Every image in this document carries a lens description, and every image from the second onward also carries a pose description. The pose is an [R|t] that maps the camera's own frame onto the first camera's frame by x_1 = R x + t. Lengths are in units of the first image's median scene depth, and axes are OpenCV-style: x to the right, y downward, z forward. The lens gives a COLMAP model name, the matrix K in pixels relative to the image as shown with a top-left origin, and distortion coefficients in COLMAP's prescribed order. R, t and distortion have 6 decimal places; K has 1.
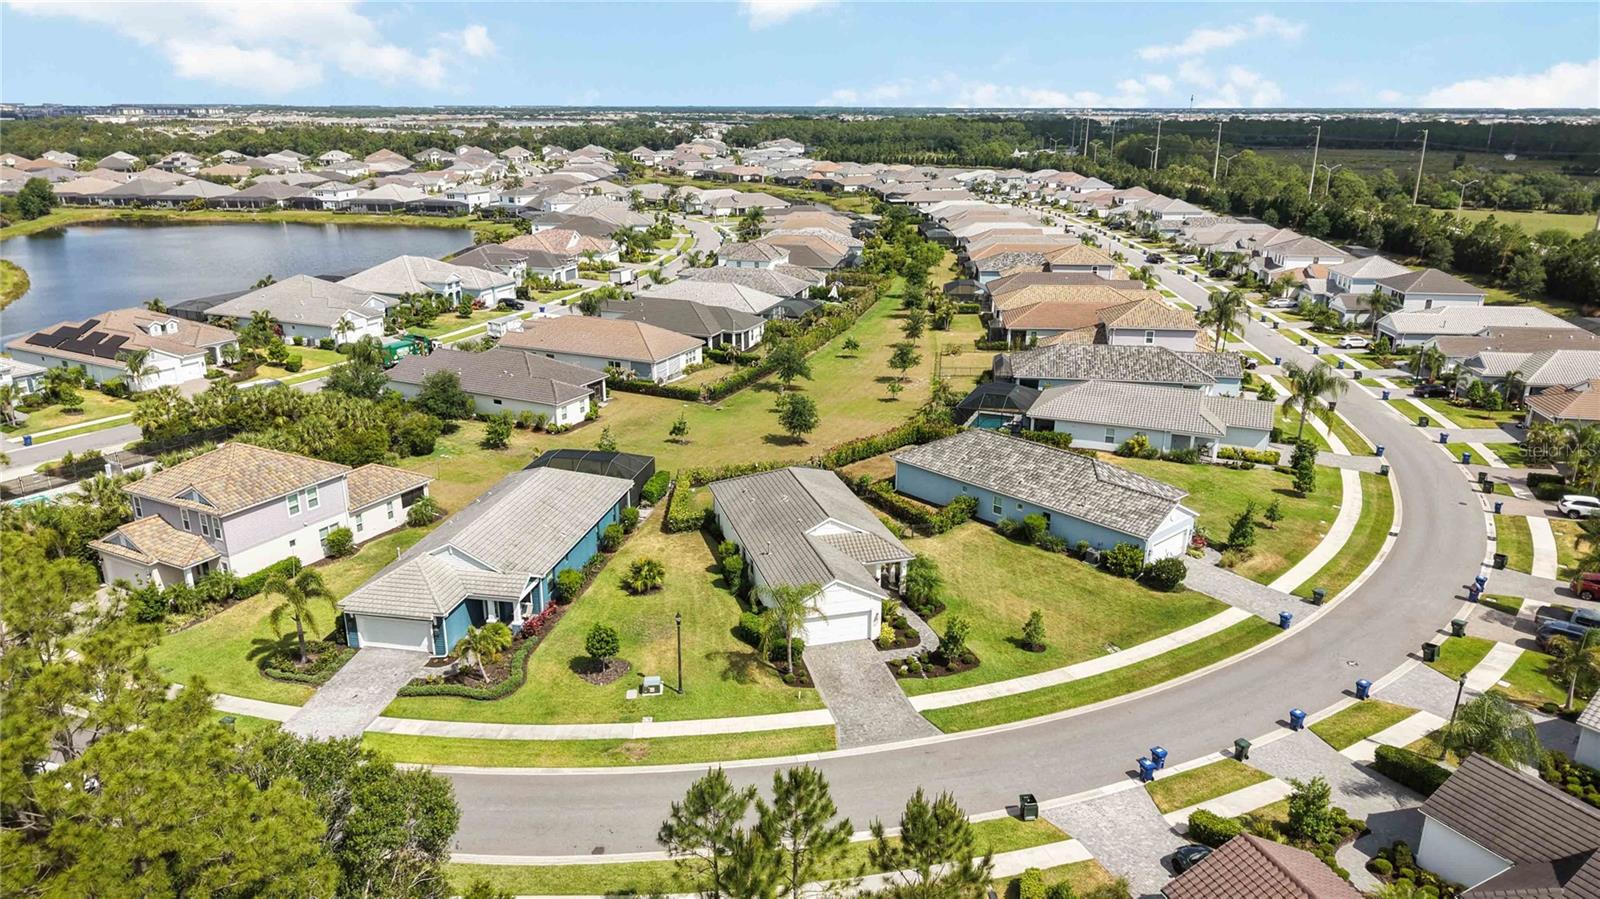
lens RADIAL K [[1062.4, 0, 795.6], [0, 1062.4, 446.6], [0, 0, 1]] dist [0.062642, -0.082219]
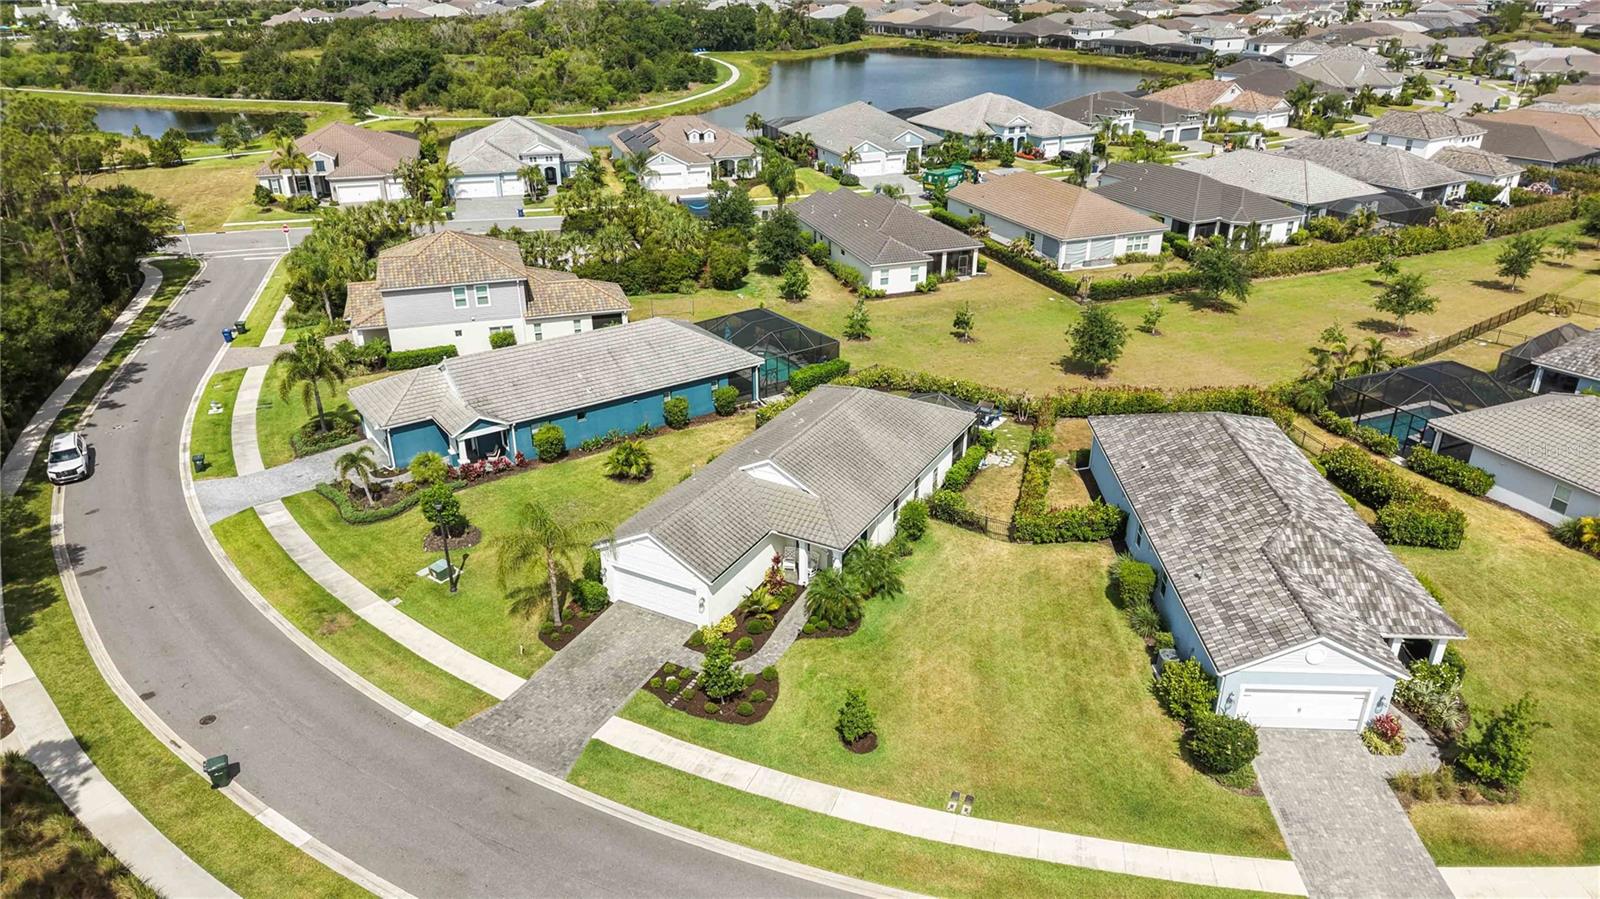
lens RADIAL K [[1066.6, 0, 797.6], [0, 1066.6, 455.6], [0, 0, 1]] dist [0.019409, -0.018529]
pose [[0.712782, 0.296610, -0.635582, 0.428888], [-0.209168, 0.954839, 0.211024, -0.078893], [0.669471, -0.017471, 0.742633, 0.393241]]
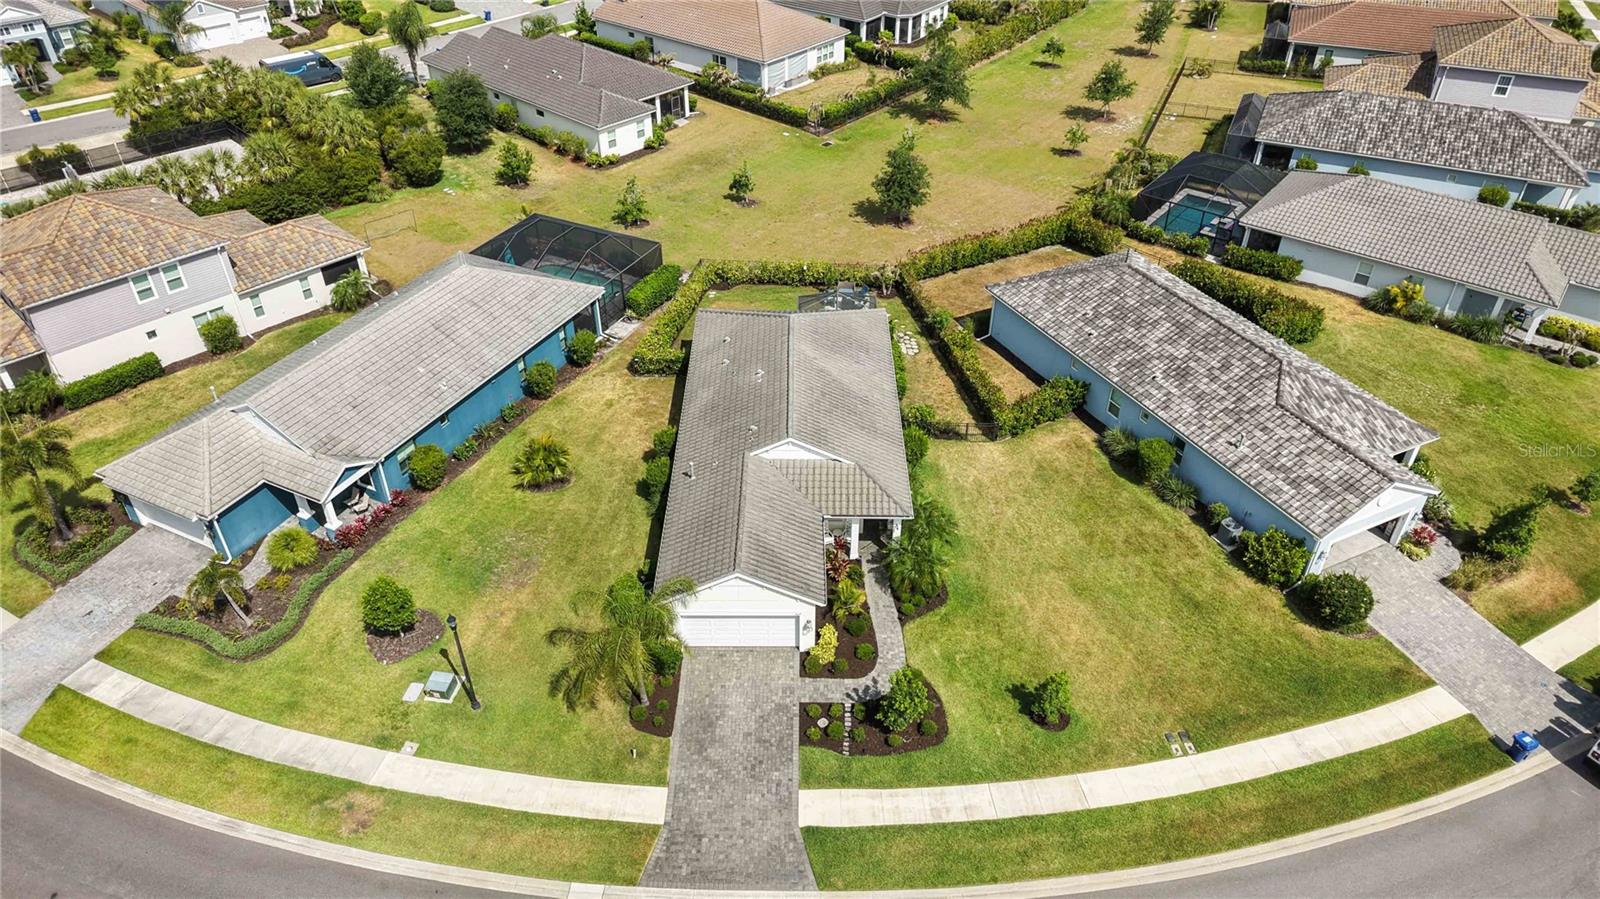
lens RADIAL K [[1066.6, 0, 797.6], [0, 1066.6, 455.6], [0, 0, 1]] dist [0.019409, -0.018529]
pose [[0.961879, 0.164558, -0.218425, 0.150132], [-0.082800, 0.936453, 0.340881, -0.118725], [0.260640, -0.309800, 0.914380, 0.344051]]
